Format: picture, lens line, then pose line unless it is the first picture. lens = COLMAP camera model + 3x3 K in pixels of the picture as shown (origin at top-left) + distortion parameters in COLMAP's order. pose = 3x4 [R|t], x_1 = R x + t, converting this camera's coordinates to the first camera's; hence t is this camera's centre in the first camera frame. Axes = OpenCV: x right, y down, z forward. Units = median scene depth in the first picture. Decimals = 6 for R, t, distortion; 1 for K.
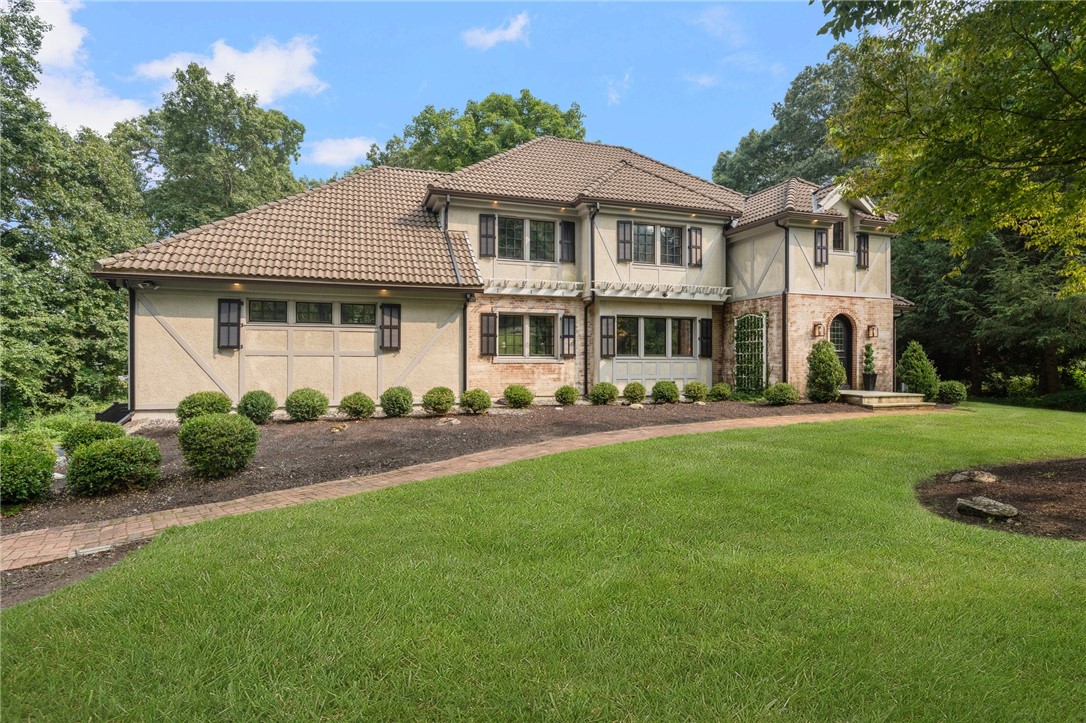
lens RADIAL K [[567.6, 0, 543.0], [0, 567.6, 361.5], [0, 0, 1]] dist [0.001563, -0.000002]
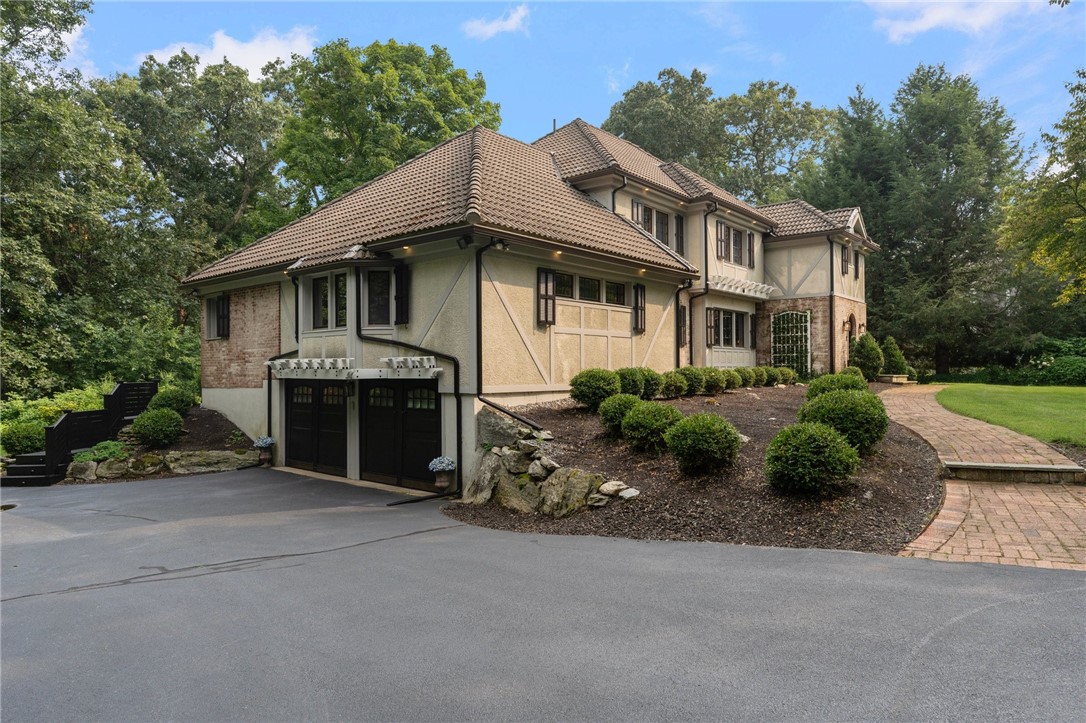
lens RADIAL K [[671.4, 0, 543.6], [0, 671.4, 375.1], [0, 0, 1]] dist [0.001338, 0.000214]
pose [[0.853009, -0.010050, 0.521799, -0.869597], [0.008881, 0.999949, 0.004741, 0.040906], [-0.521820, 0.000590, 0.853055, 0.083031]]
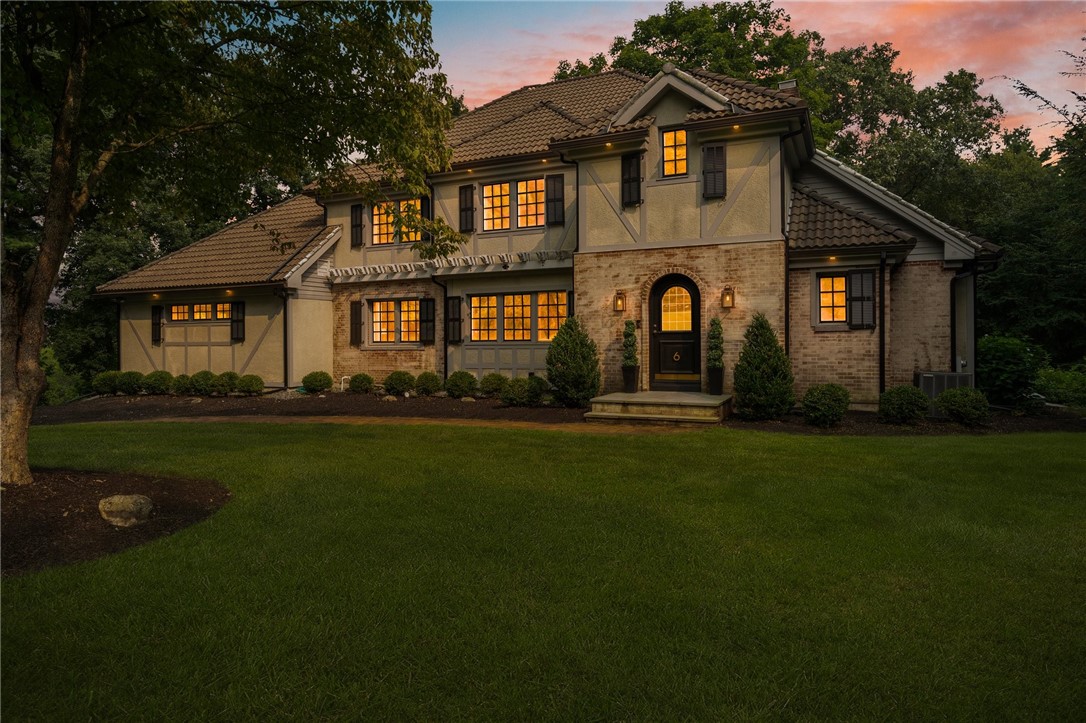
lens RADIAL K [[643.0, 0, 543.0], [0, 643.0, 361.5], [0, 0, 1]] dist [-0.006733, -0.000712]
pose [[0.747906, 0.012105, -0.663694, 0.937566], [0.011218, 0.999460, 0.030870, -0.008835], [0.663710, -0.030533, 0.747367, 0.357587]]
